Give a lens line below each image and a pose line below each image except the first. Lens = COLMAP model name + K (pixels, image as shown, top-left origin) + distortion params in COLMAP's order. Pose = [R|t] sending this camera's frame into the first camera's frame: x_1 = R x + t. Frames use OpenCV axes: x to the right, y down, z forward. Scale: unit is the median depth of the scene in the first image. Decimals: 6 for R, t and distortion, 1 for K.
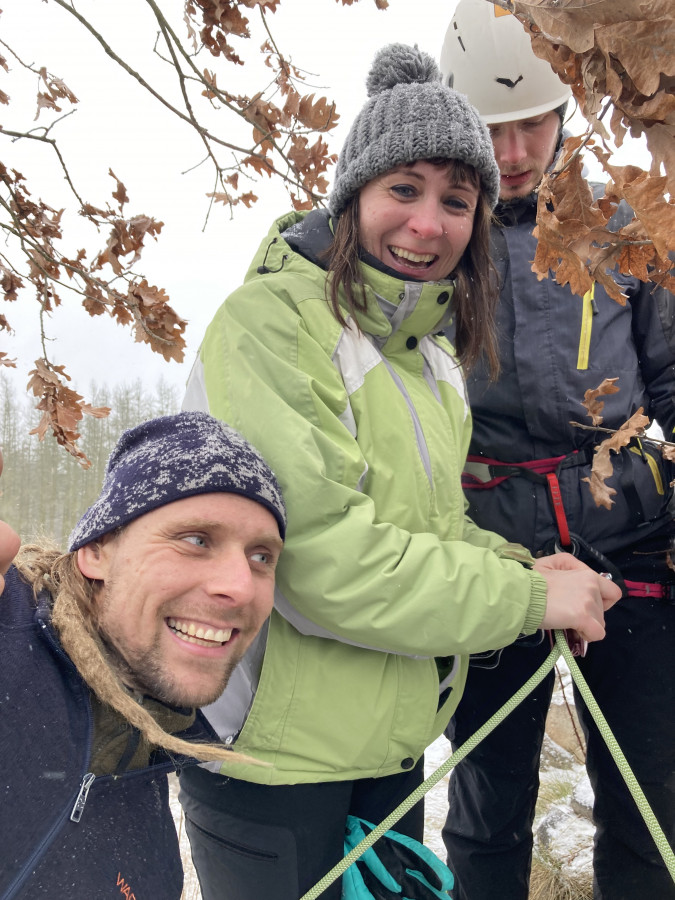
lens RADIAL K [[745.7, 0, 337.5], [0, 745.7, 450.0], [0, 0, 1]] dist [0.026825, -0.012816]
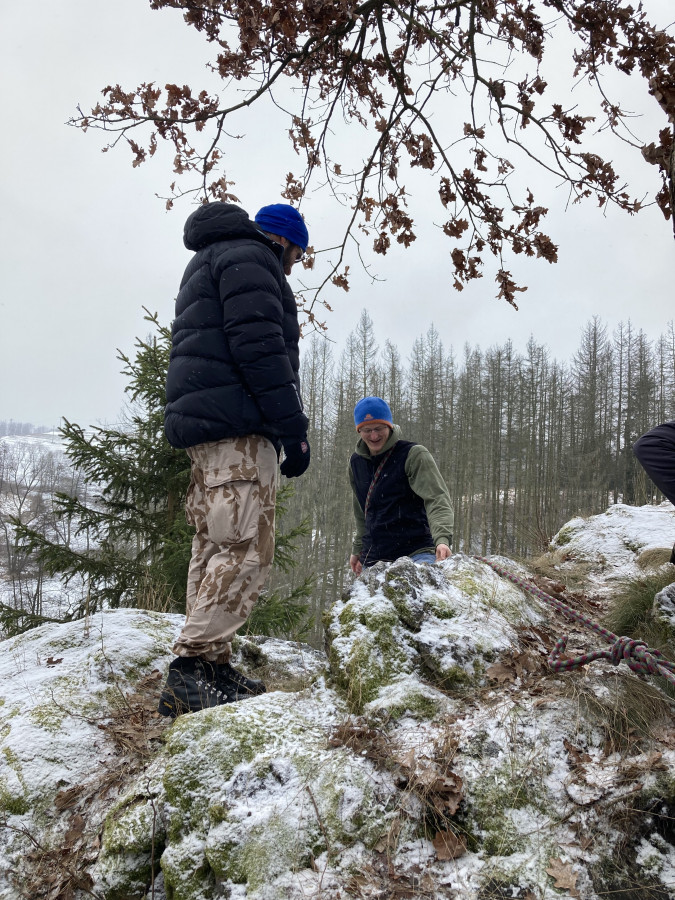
lens RADIAL K [[745.7, 0, 337.5], [0, 745.7, 450.0], [0, 0, 1]] dist [0.026825, -0.012816]
pose [[0.885362, 0.021277, -0.464415, 0.267737], [0.001237, 0.998841, 0.048118, 0.311743], [0.464901, -0.043176, 0.884309, -1.313858]]
